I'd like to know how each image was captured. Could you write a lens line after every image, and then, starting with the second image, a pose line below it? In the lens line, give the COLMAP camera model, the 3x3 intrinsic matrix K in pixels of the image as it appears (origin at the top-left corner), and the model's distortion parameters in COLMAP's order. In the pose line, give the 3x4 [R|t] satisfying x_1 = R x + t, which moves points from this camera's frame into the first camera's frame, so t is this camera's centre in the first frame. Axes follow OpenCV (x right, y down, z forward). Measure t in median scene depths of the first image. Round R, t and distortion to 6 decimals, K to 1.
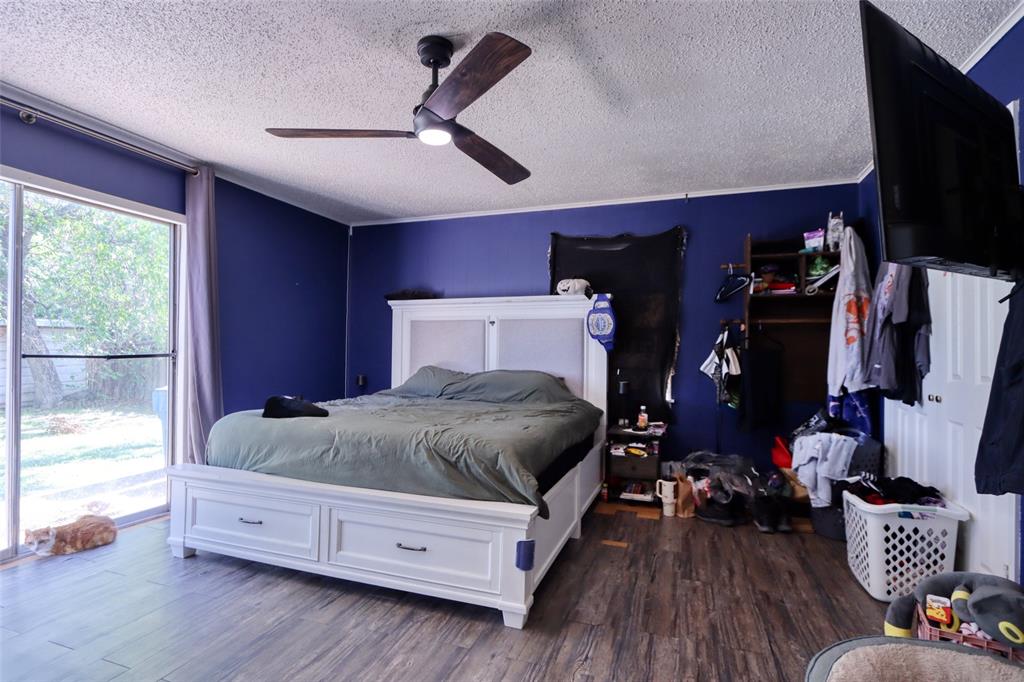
lens RADIAL K [[504.8, 0, 512.2], [0, 504.8, 348.5], [0, 0, 1]] dist [-0.012258, 0.001999]
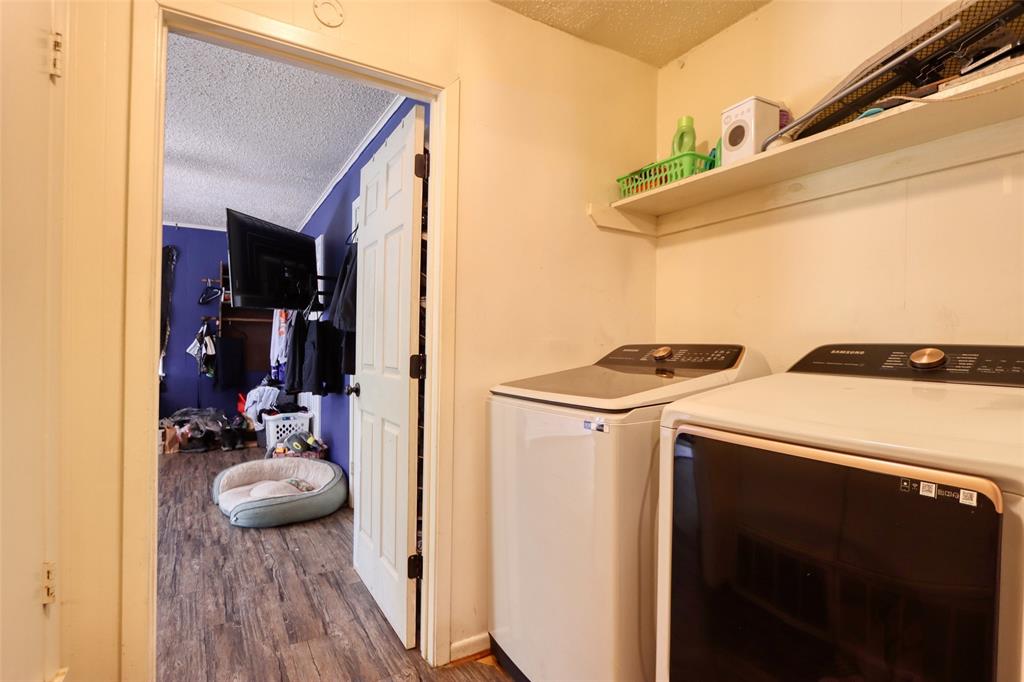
lens RADIAL K [[504.8, 0, 516.5], [0, 504.8, 344.0], [0, 0, 1]] dist [-0.012258, 0.001999]
pose [[0.628563, -0.001584, 0.777757, -0.157122], [-0.016788, 0.999737, 0.015604, -0.018783], [-0.777577, -0.022865, 0.628372, -0.682203]]
